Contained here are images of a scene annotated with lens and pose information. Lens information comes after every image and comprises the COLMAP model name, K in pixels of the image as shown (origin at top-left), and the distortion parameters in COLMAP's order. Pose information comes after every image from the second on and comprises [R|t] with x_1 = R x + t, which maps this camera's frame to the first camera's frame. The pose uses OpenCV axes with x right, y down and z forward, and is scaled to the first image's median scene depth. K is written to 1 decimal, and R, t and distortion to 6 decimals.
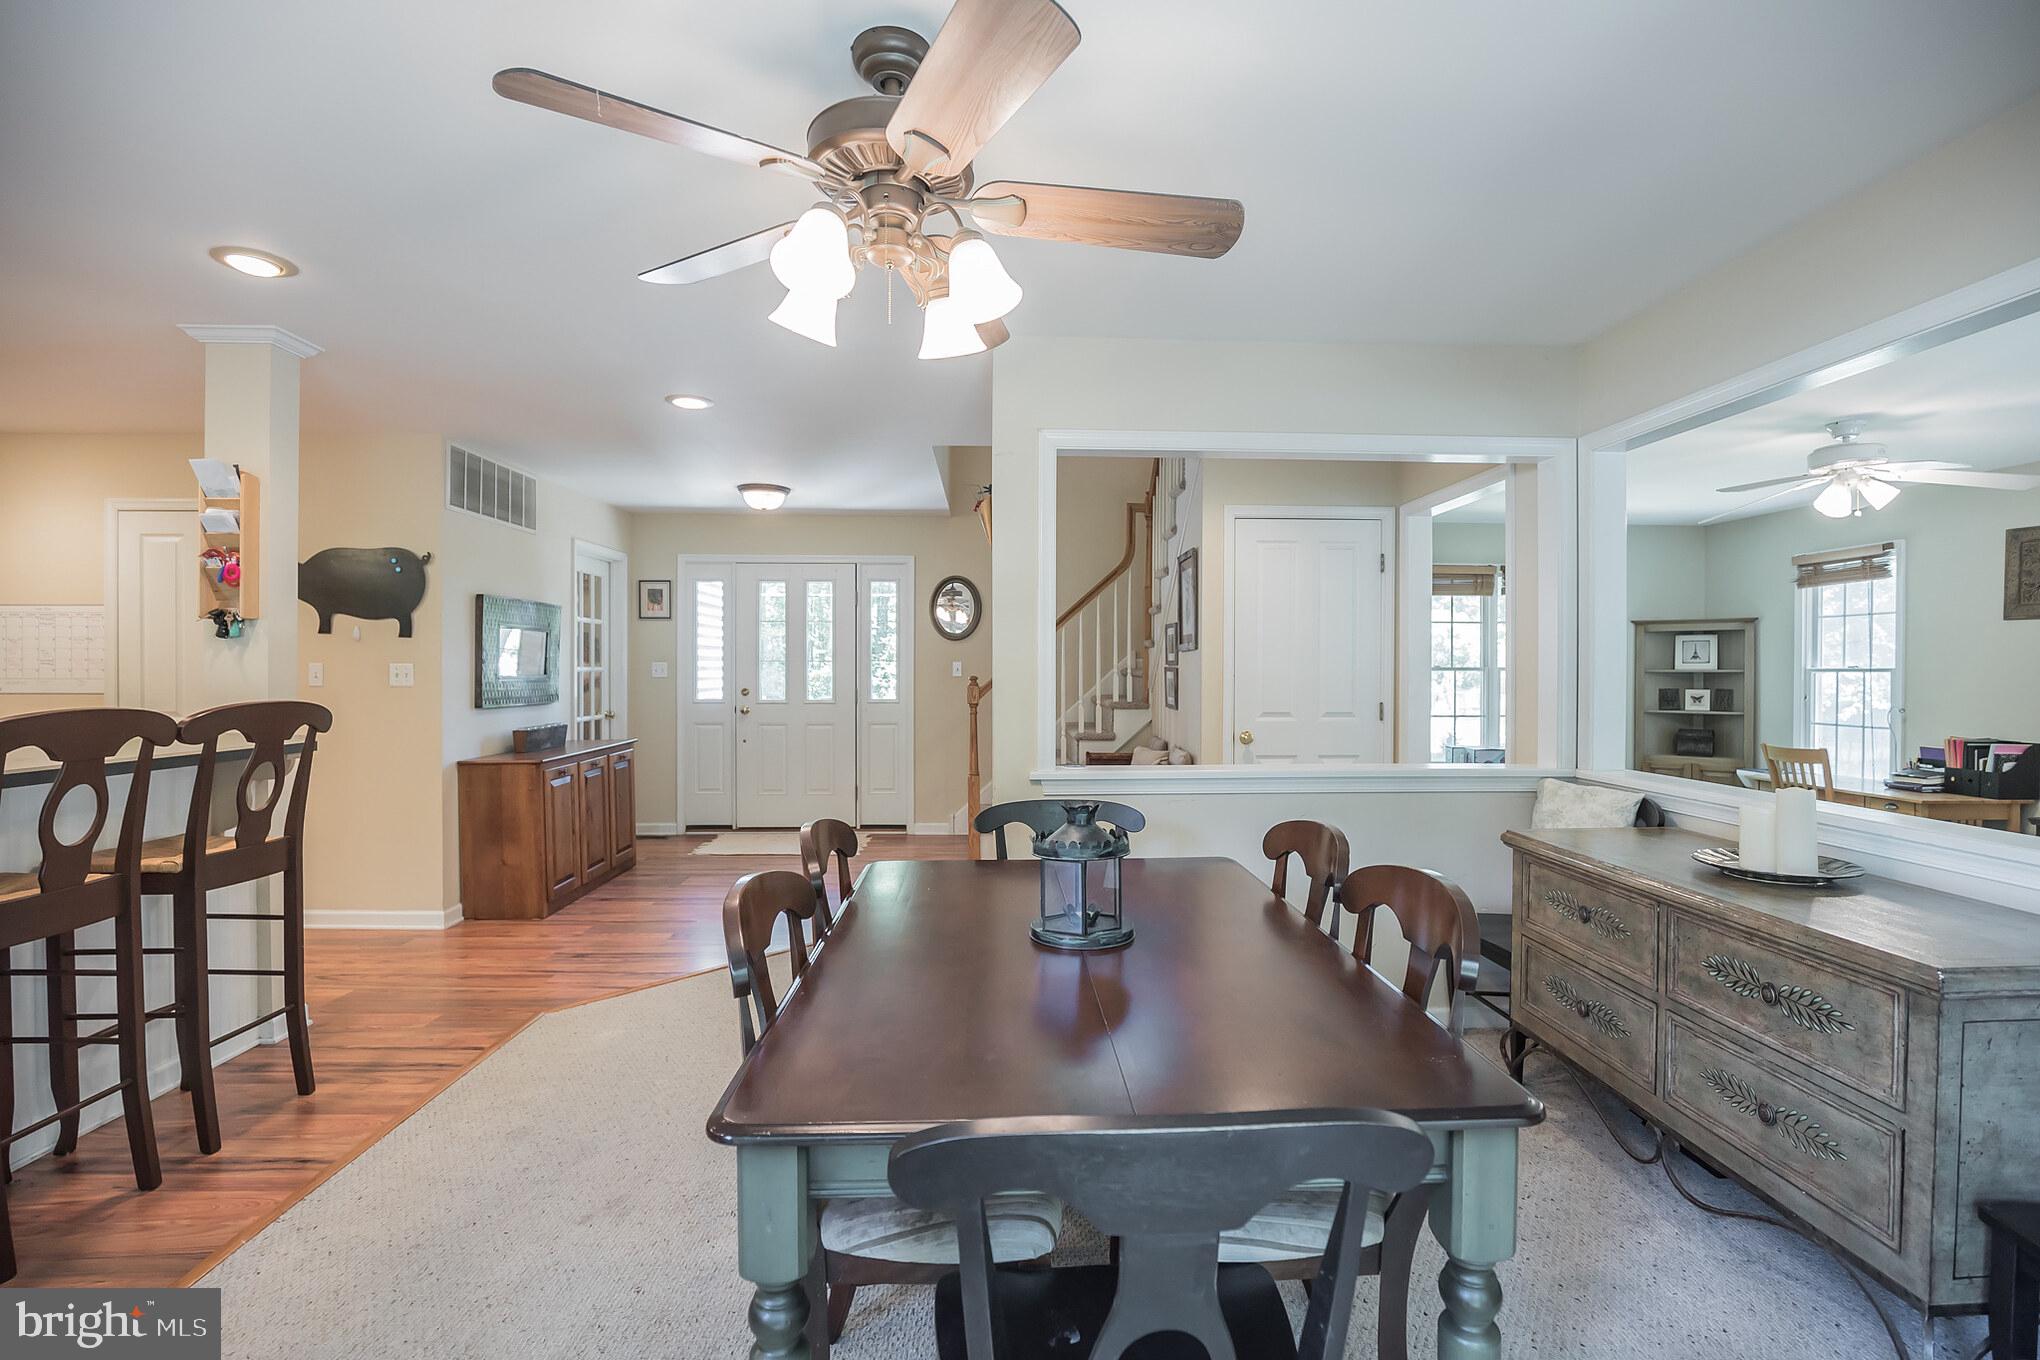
lens RADIAL K [[948.7, 0, 1015.2], [0, 948.7, 669.2], [0, 0, 1]] dist [-0.015012, 0.001050]
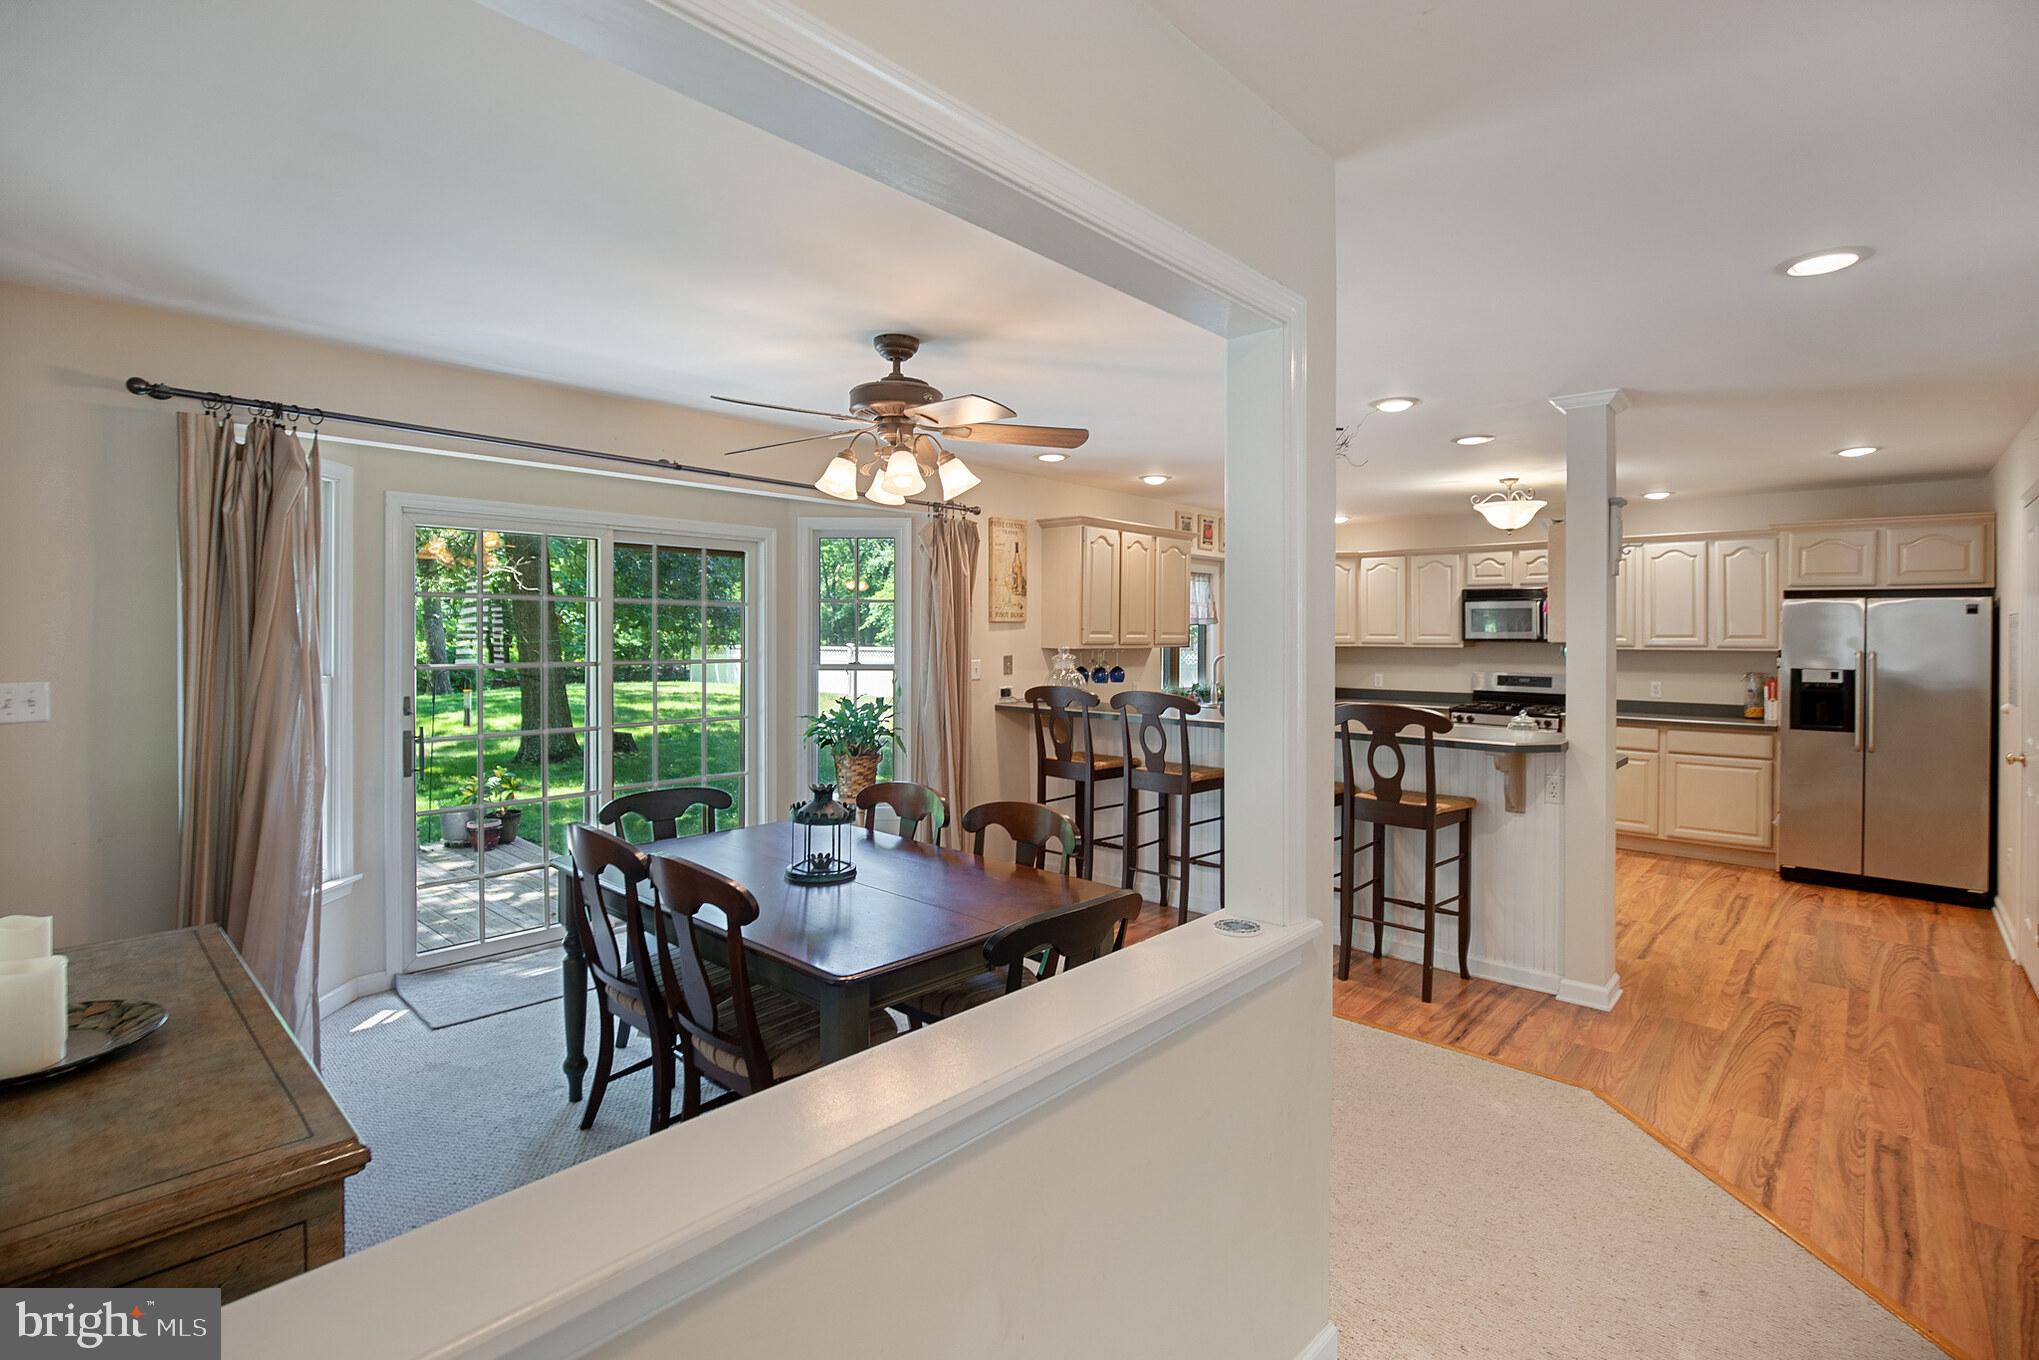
lens RADIAL K [[948.2, 0, 1005.0], [0, 948.2, 643.3], [0, 0, 1]] dist [-0.015012, 0.001050]
pose [[-0.711965, 0.004221, -0.702202, 0.408901], [-0.004450, 0.999935, 0.010523, -0.046295], [0.702201, 0.010617, -0.711900, 1.011410]]
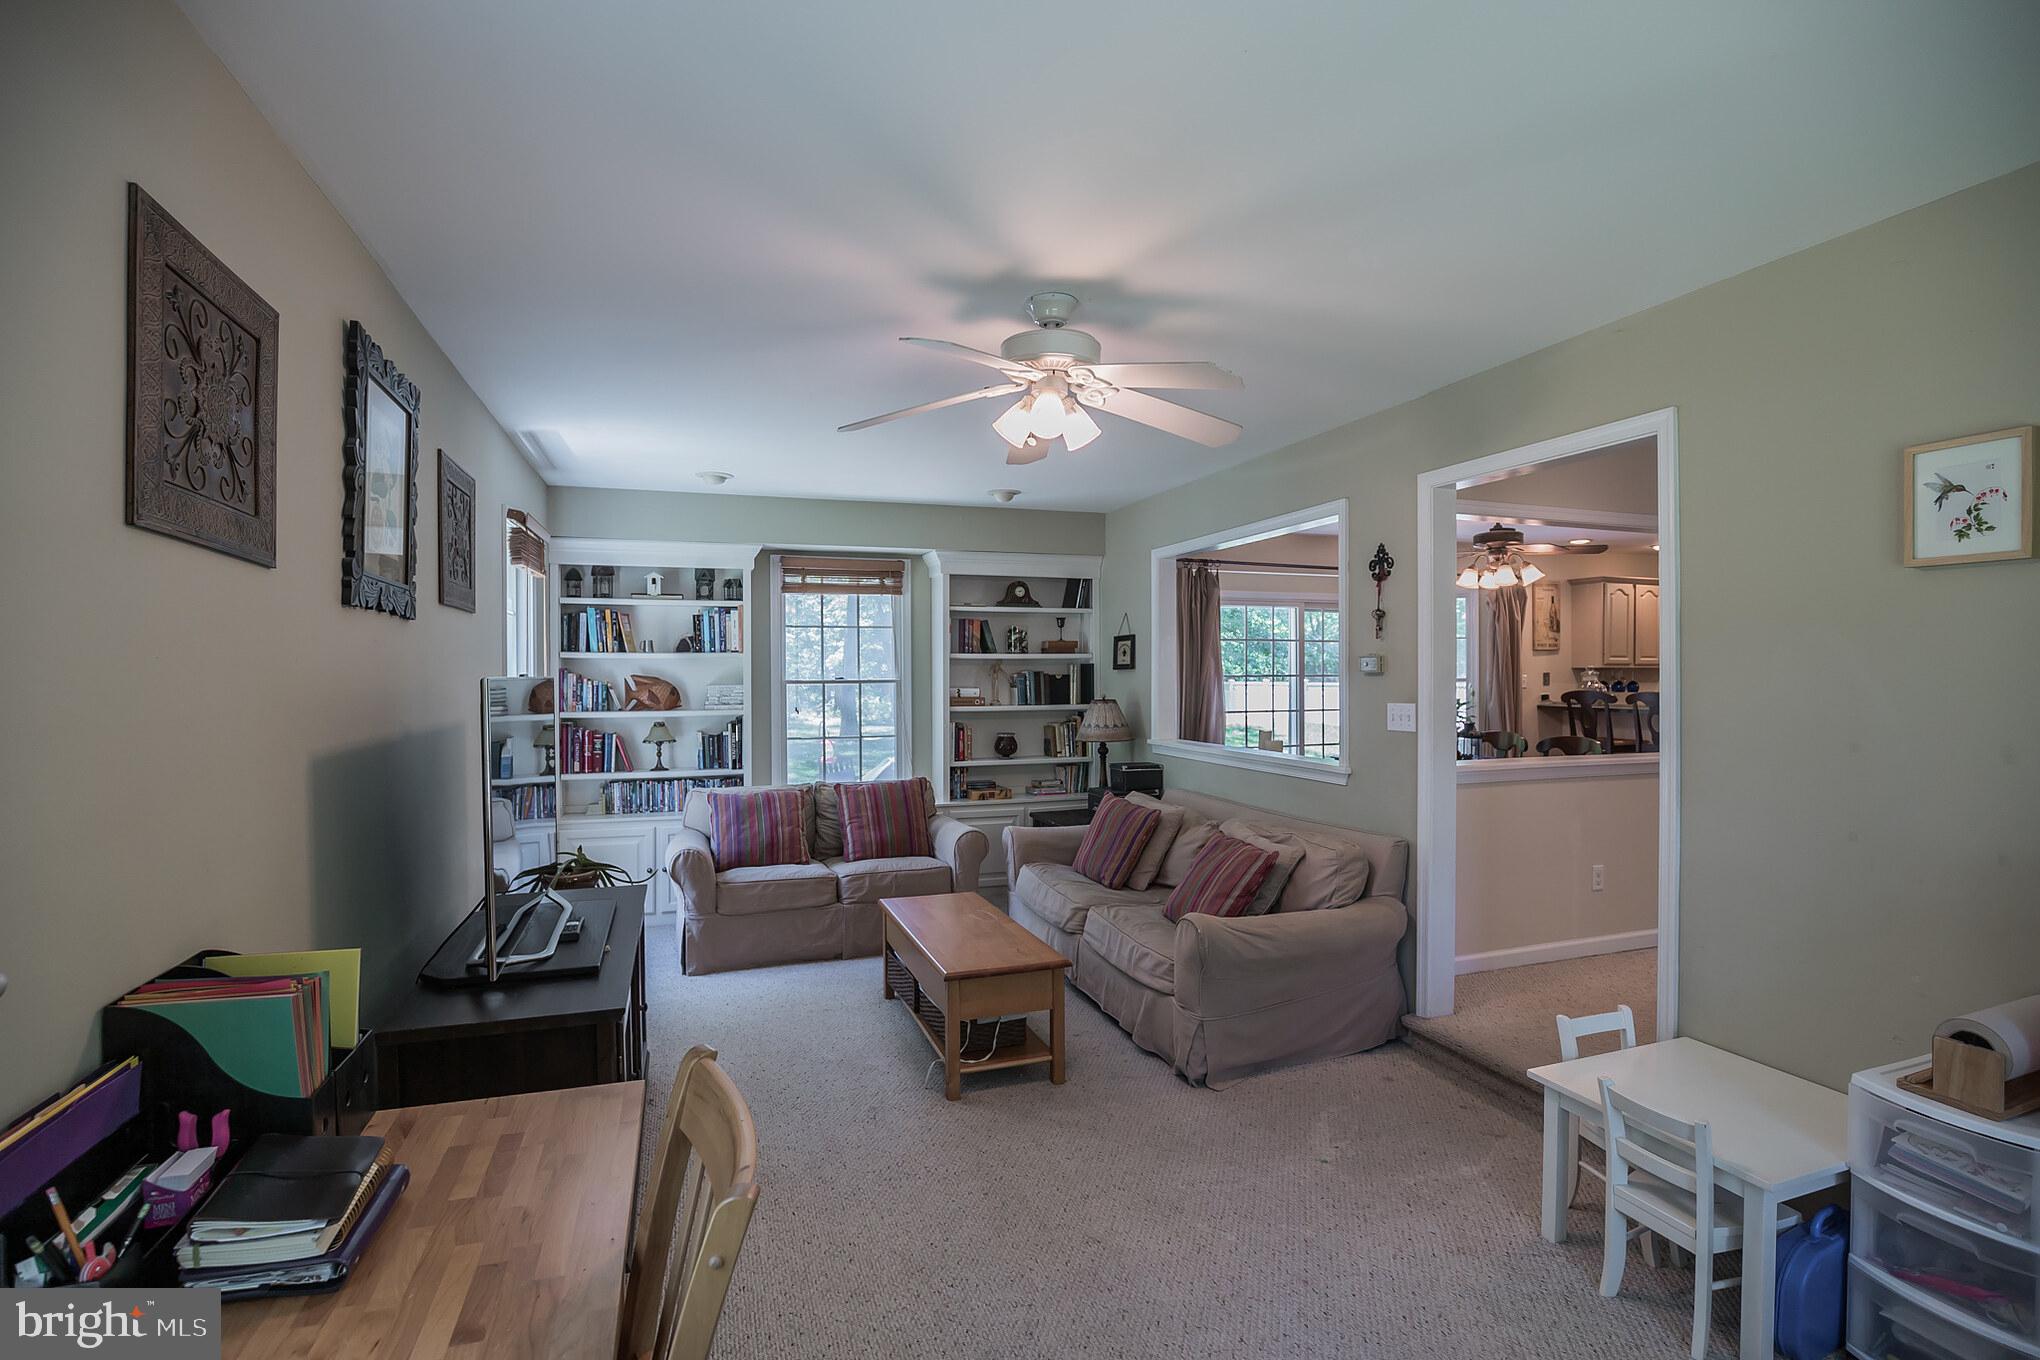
lens RADIAL K [[948.7, 0, 1029.5], [0, 948.7, 675.0], [0, 0, 1]] dist [-0.015012, 0.001050]
pose [[-0.951232, 0.003270, -0.308459, 1.093084], [0.002986, 0.999995, 0.001390, -0.016437], [0.308462, 0.000401, -0.951236, 1.598933]]
